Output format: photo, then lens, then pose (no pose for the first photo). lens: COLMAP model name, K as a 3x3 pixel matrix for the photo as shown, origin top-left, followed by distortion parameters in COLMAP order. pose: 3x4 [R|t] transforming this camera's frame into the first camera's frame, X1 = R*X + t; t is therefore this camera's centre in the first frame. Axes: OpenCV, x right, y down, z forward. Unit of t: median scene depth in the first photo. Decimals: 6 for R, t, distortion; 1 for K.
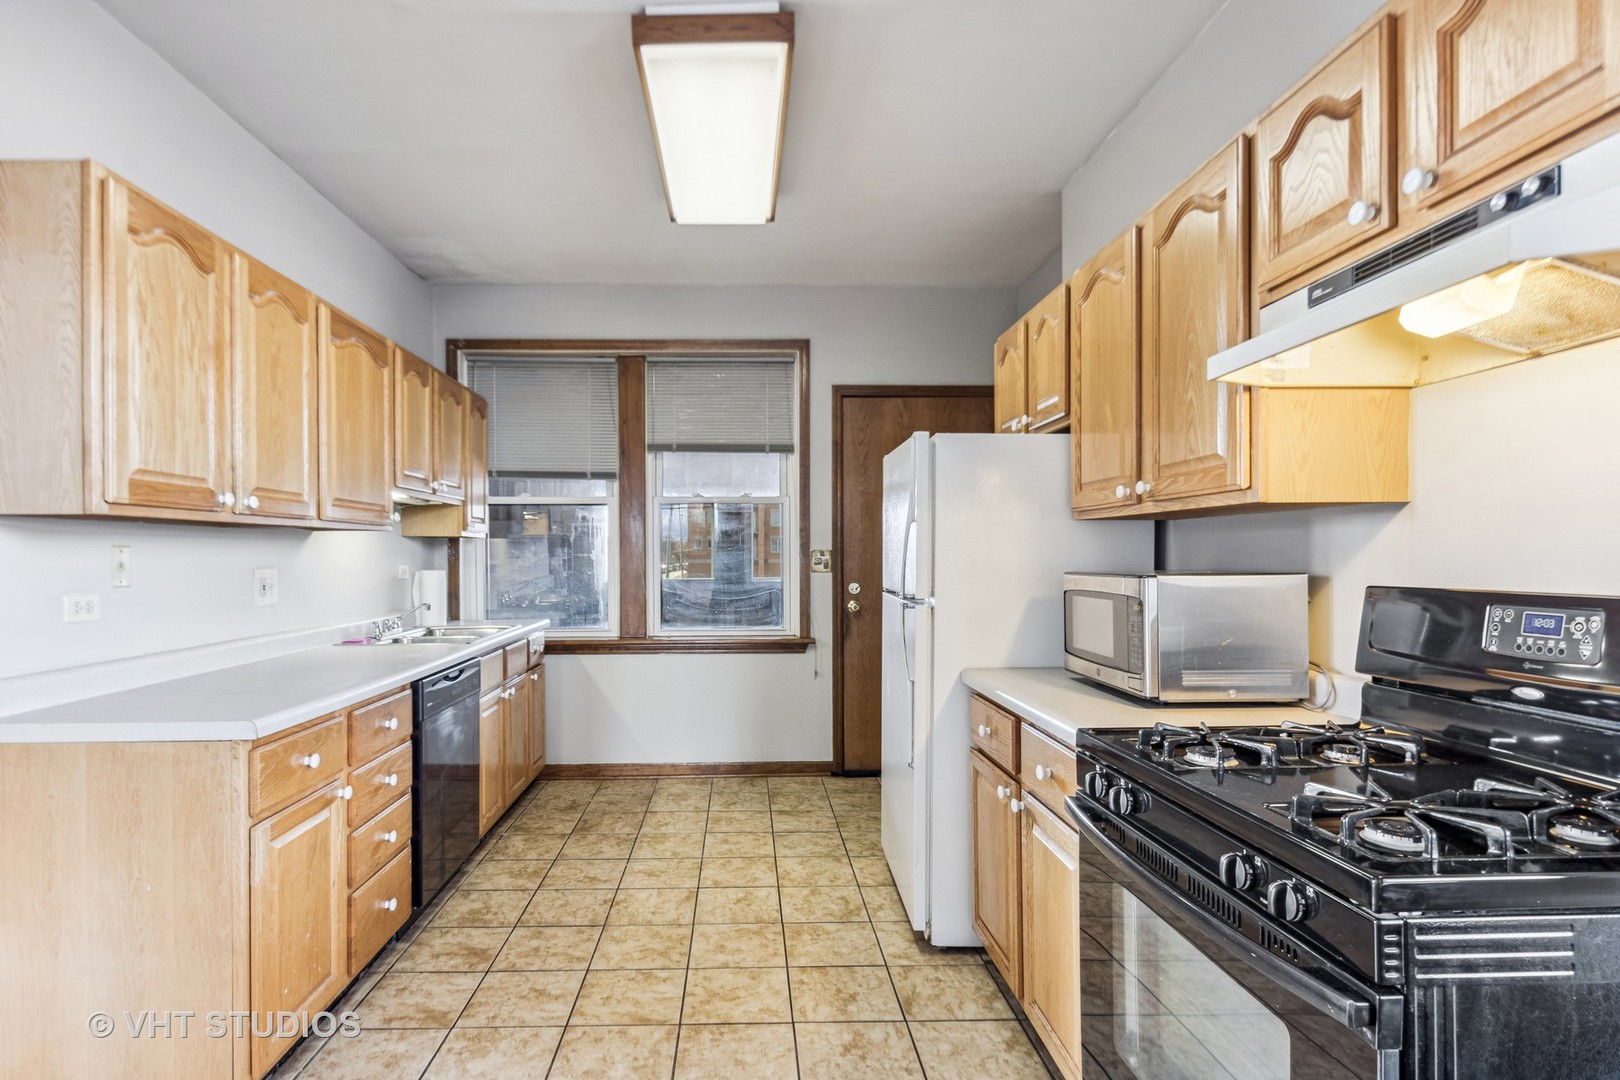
lens RADIAL K [[907.6, 0, 810.0], [0, 907.6, 540.0], [0, 0, 1]] dist [0.001064, 0.000029]
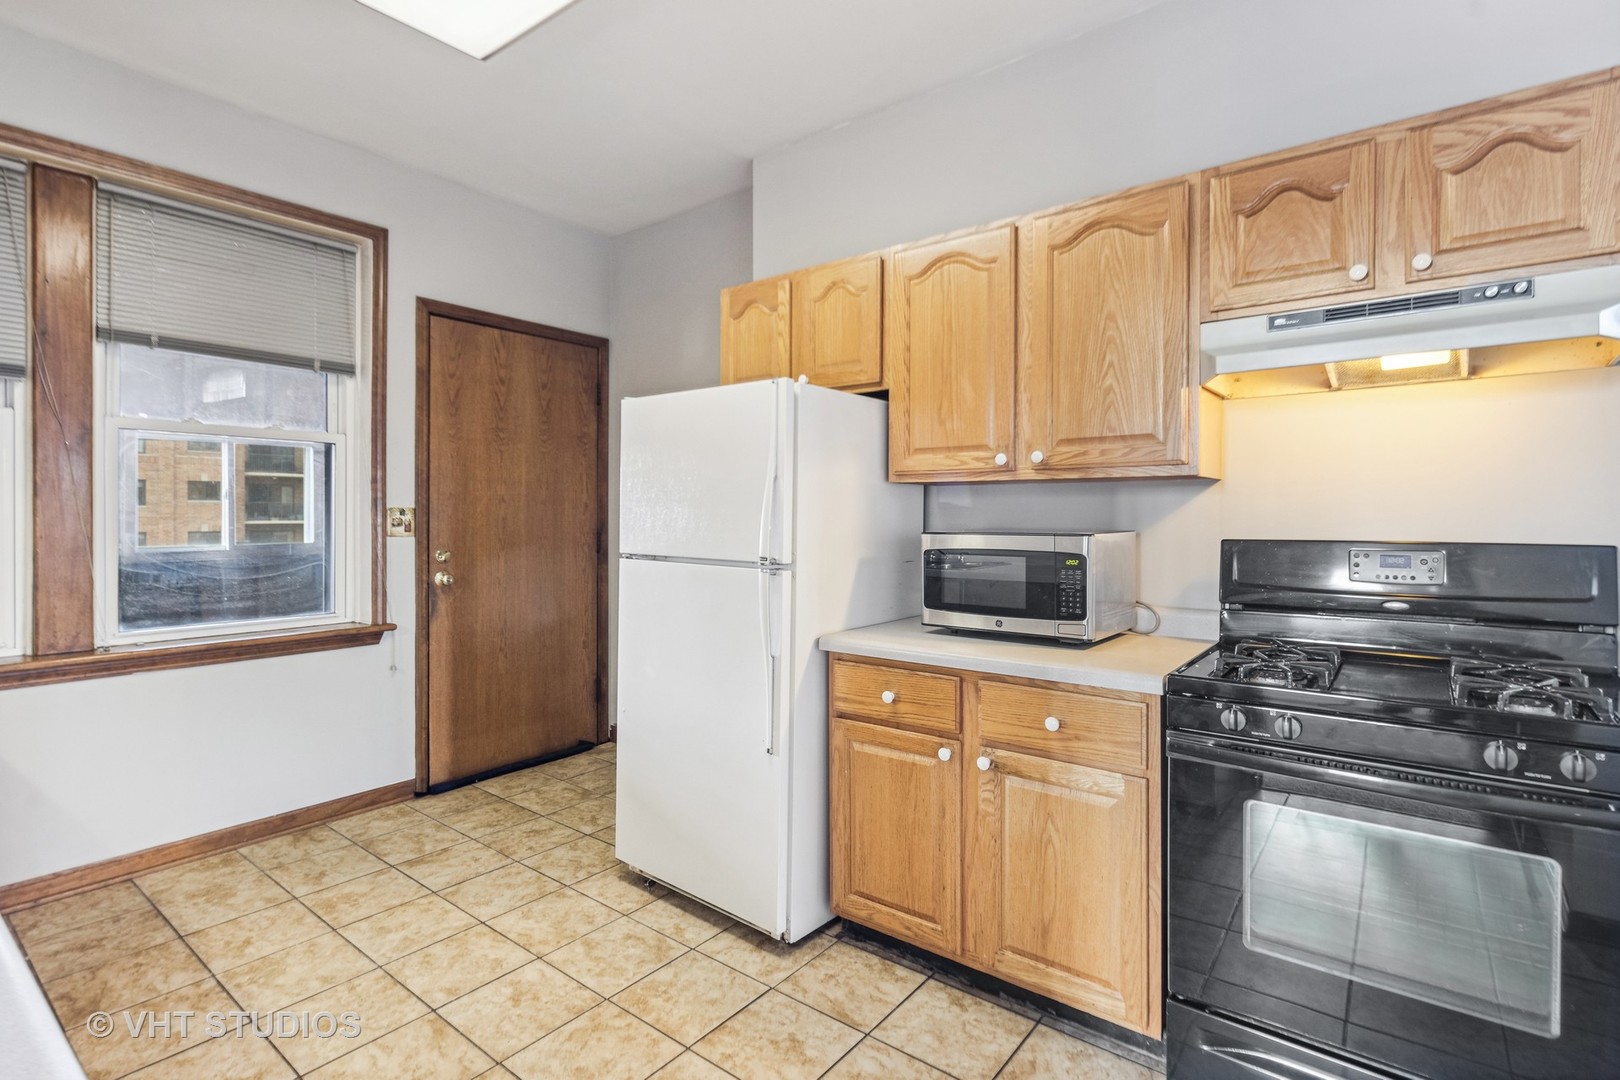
lens RADIAL K [[801.3, 0, 809.9], [0, 801.3, 511.6], [0, 0, 1]] dist [0.001217, -0.001592]
pose [[0.621031, 0.009002, 0.783734, -0.304735], [-0.017187, 0.999850, 0.002134, 0.006854], [-0.783597, -0.014795, 0.621093, 0.307549]]
